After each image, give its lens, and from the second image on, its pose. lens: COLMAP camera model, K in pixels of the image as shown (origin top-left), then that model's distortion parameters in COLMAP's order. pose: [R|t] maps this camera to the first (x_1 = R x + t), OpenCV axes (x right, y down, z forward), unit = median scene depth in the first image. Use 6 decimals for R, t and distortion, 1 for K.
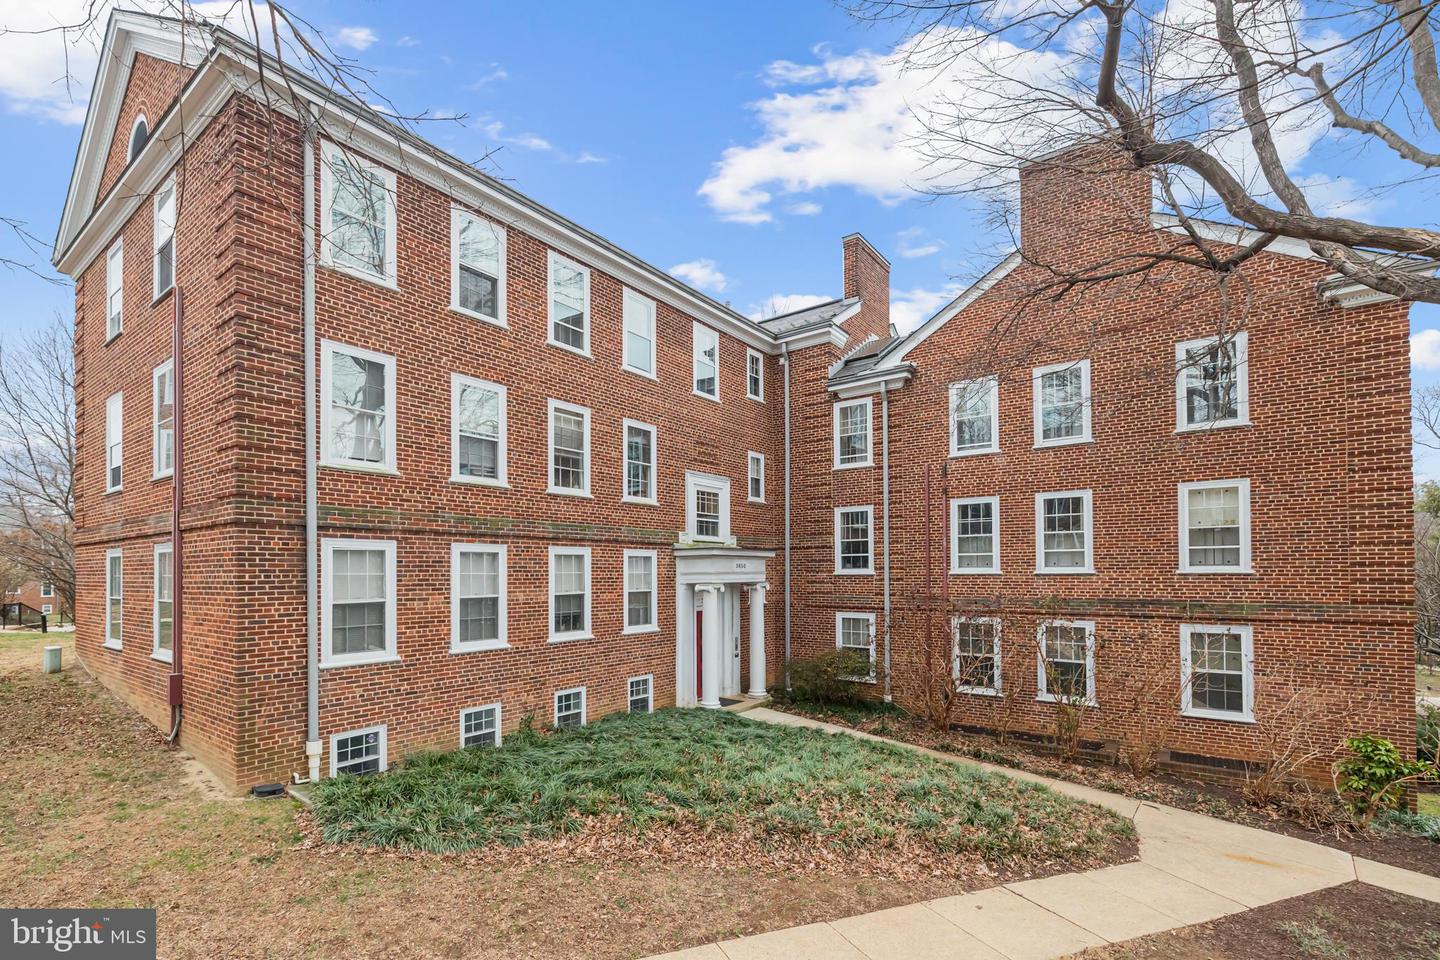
lens RADIAL K [[615.2, 0, 682.4], [0, 615.2, 560.7], [0, 0, 1]] dist [0.005457, -0.001008]
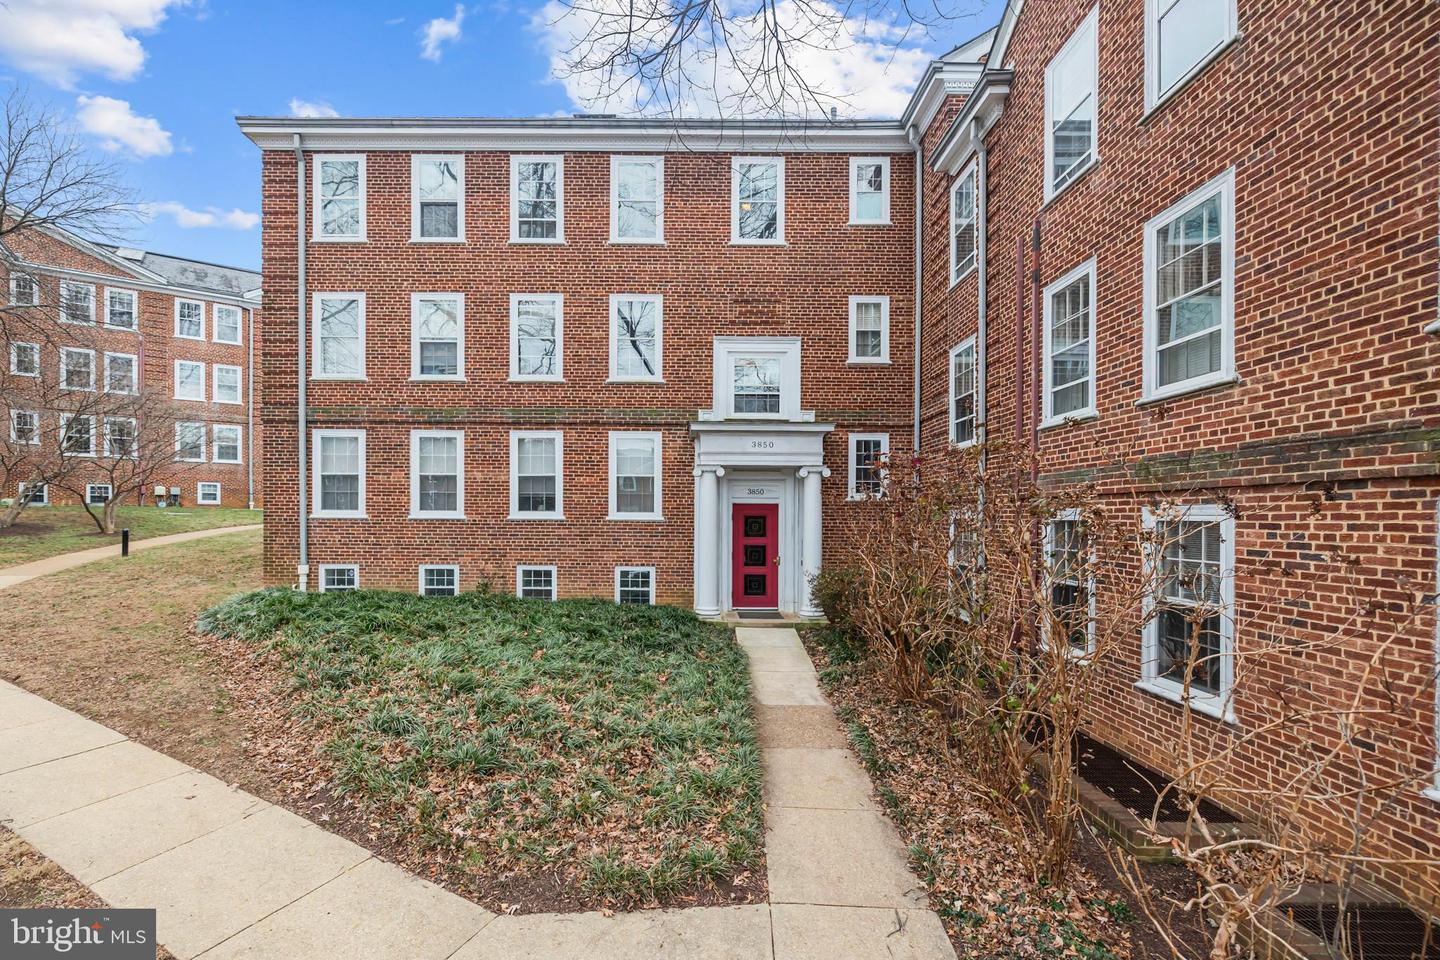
lens RADIAL K [[615.2, 0, 699.1], [0, 615.2, 511.2], [0, 0, 1]] dist [0.005457, -0.001008]
pose [[0.649400, 0.006676, -0.760417, 0.829904], [0.007004, 0.999867, 0.014760, 0.105367], [0.760415, -0.014911, 0.649267, 0.546578]]
